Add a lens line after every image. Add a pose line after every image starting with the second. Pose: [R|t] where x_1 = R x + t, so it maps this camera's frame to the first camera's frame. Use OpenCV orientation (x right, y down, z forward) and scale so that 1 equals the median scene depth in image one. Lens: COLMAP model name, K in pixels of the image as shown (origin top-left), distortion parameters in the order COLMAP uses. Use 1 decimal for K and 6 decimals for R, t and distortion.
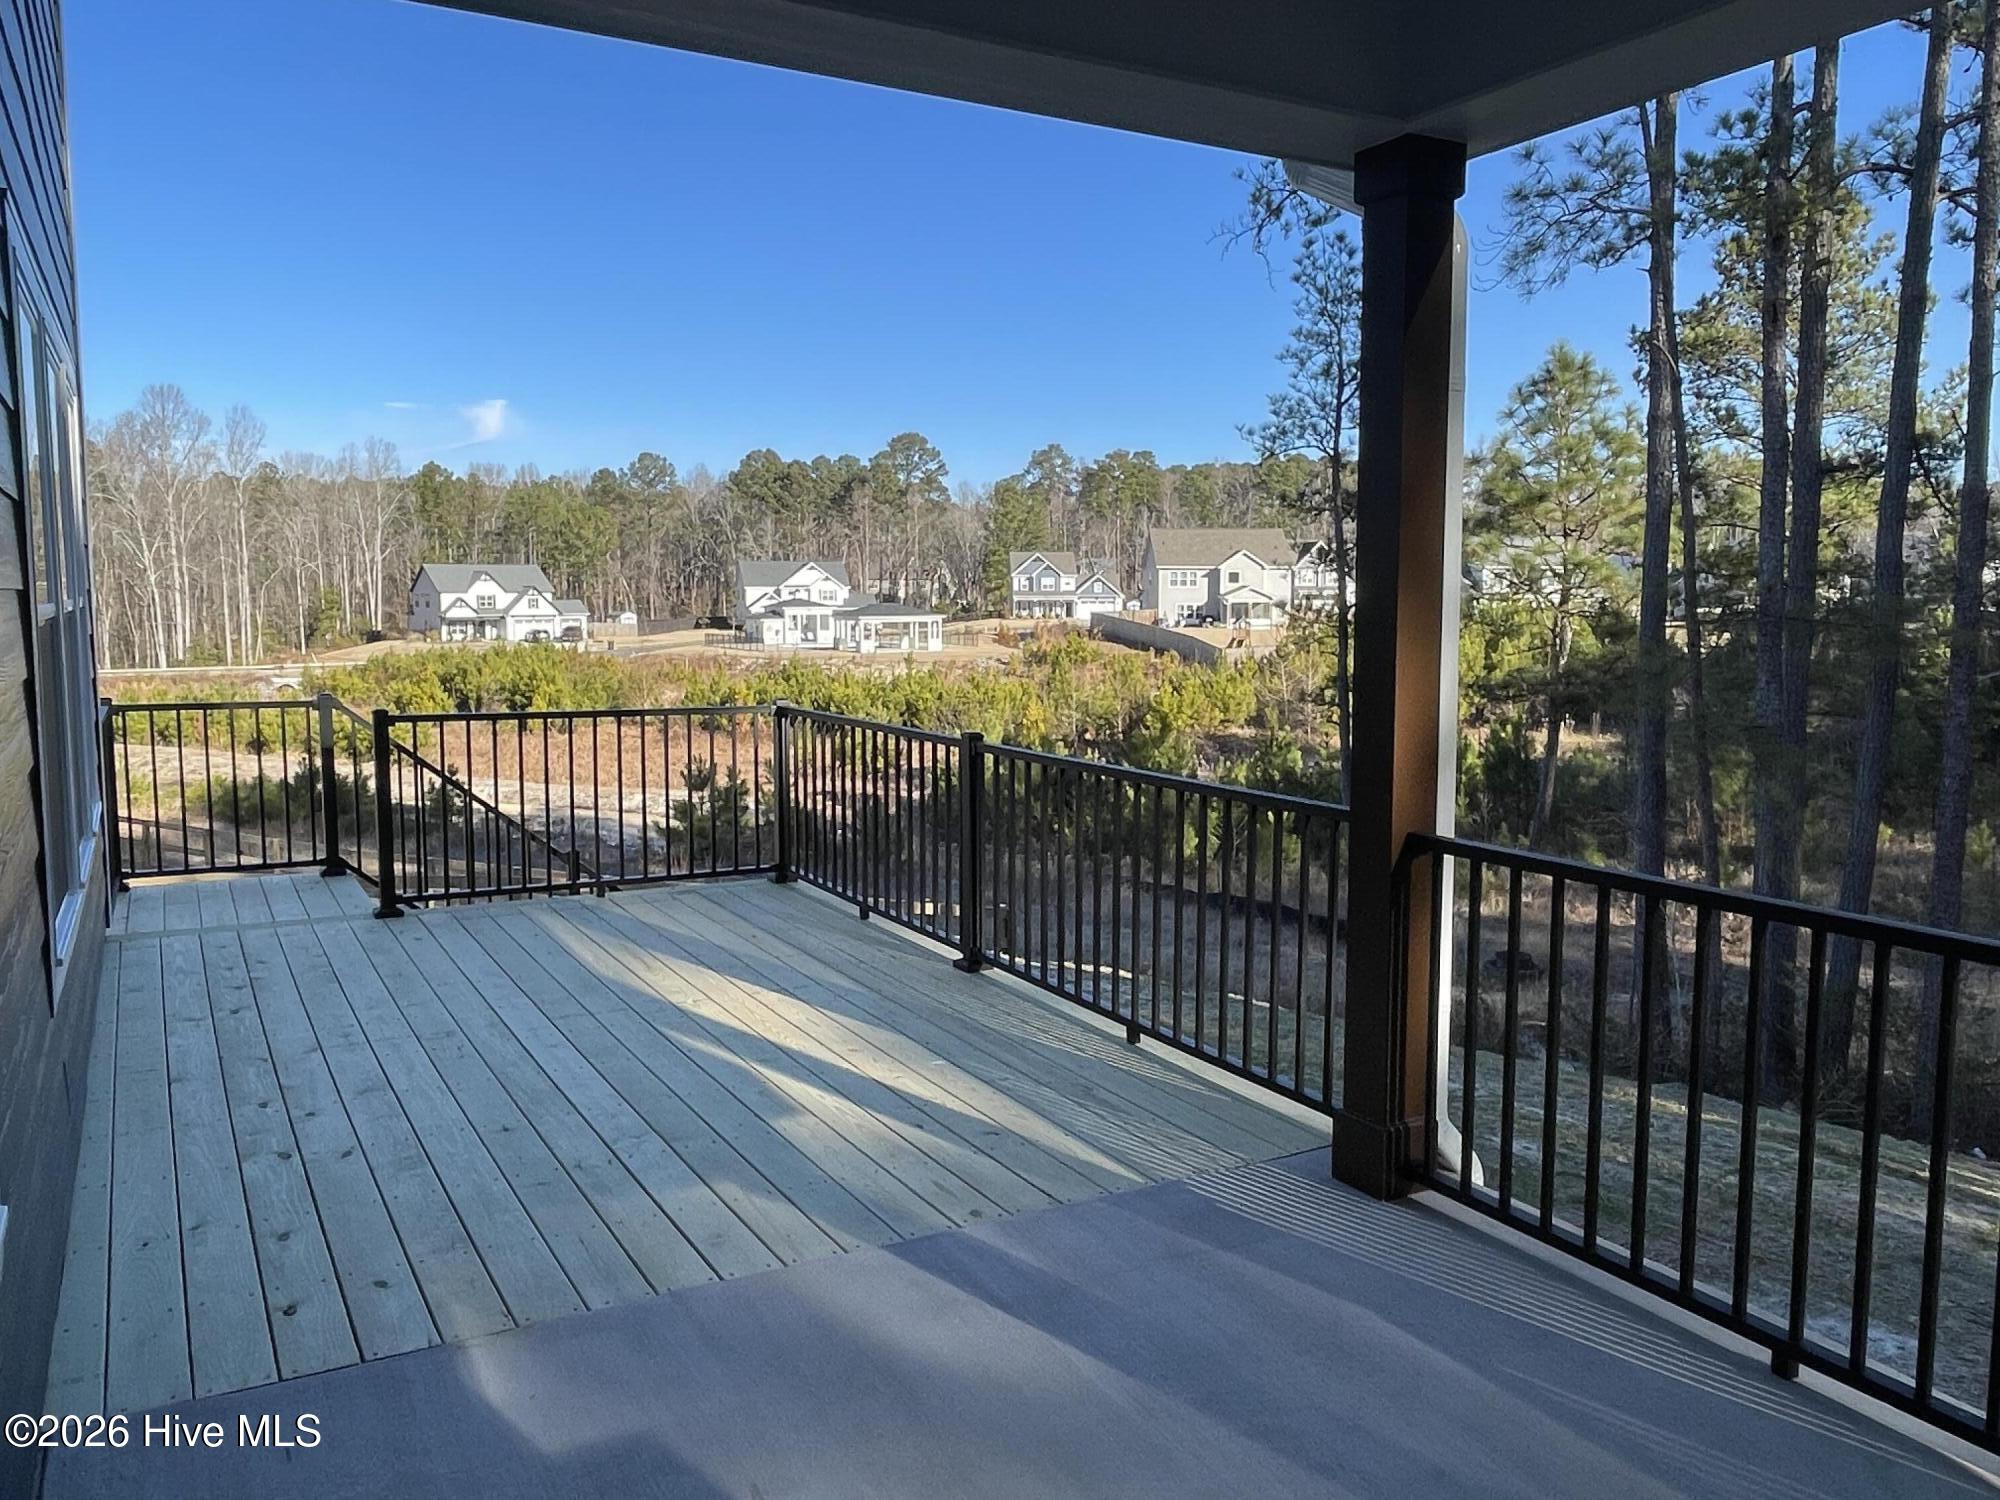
lens RADIAL K [[1482.0, 0, 991.9], [0, 1482.0, 735.7], [0, 0, 1]] dist [-0.002189, -0.002281]
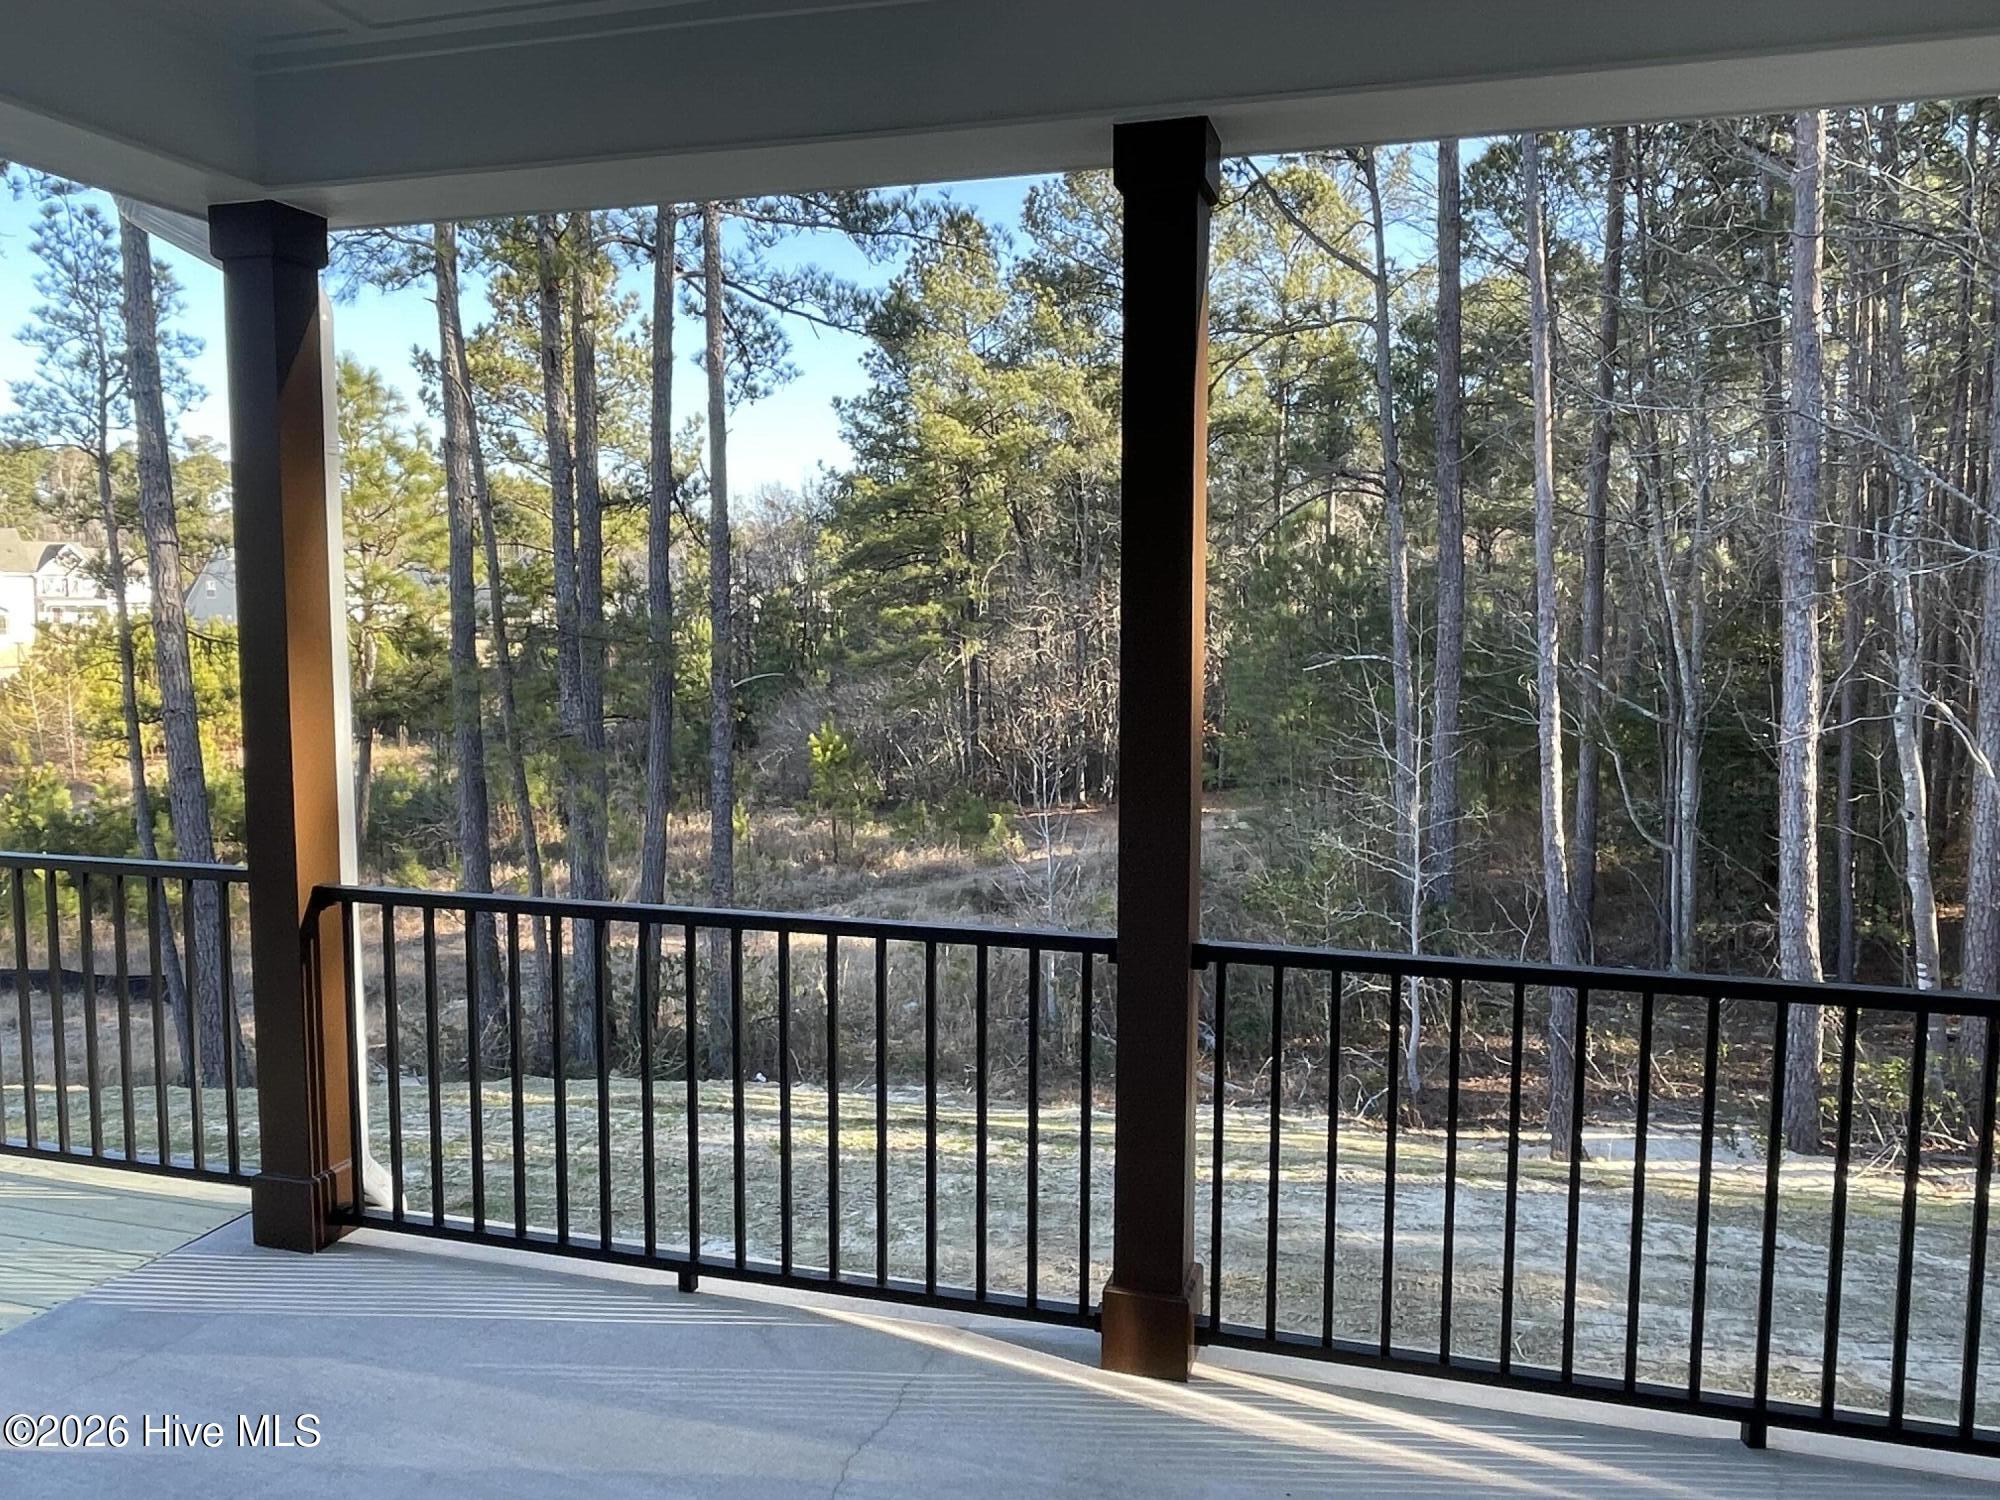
lens RADIAL K [[1481.1, 0, 1014.9], [0, 1481.1, 739.8], [0, 0, 1]] dist [0.000520, 0.000707]
pose [[0.708487, -0.060345, 0.703139, -0.016922], [0.063761, 0.997736, 0.021382, -0.004837], [-0.702838, 0.029684, 0.710730, -0.011472]]
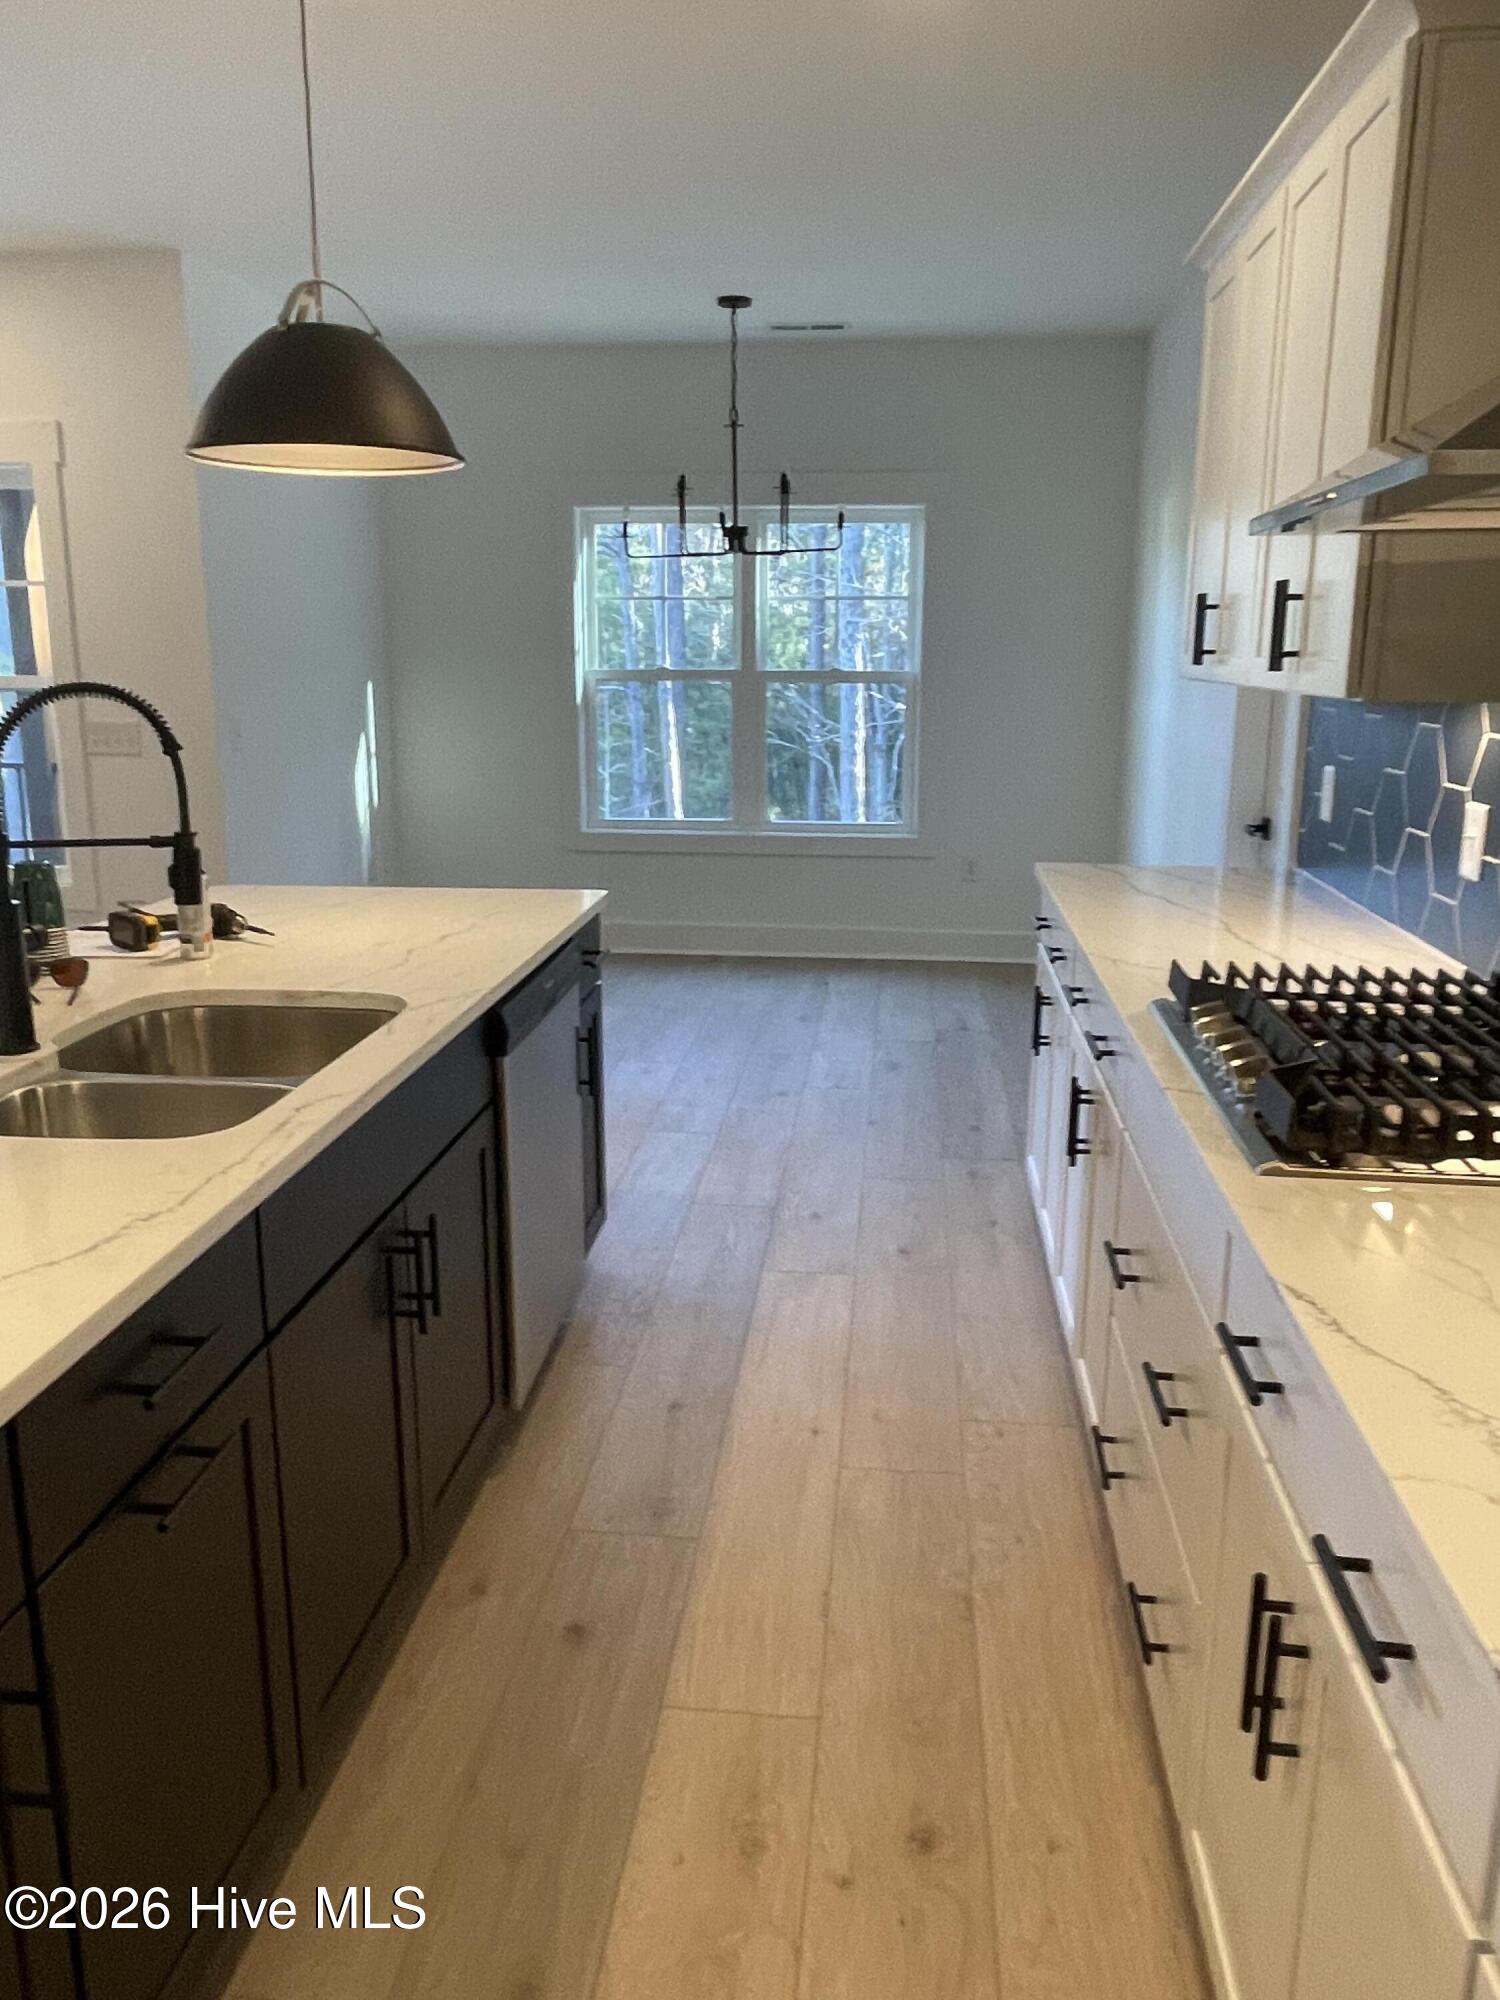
lens RADIAL K [[1481.1, 0, 750.0], [0, 1481.1, 1000.0], [0, 0, 1]] dist [0.000520, 0.000707]
pose [[0.574741, -0.185330, 0.797073, -0.146949], [0.074499, 0.981823, 0.174568, 0.033101], [-0.814937, -0.040950, 0.578101, -0.366892]]
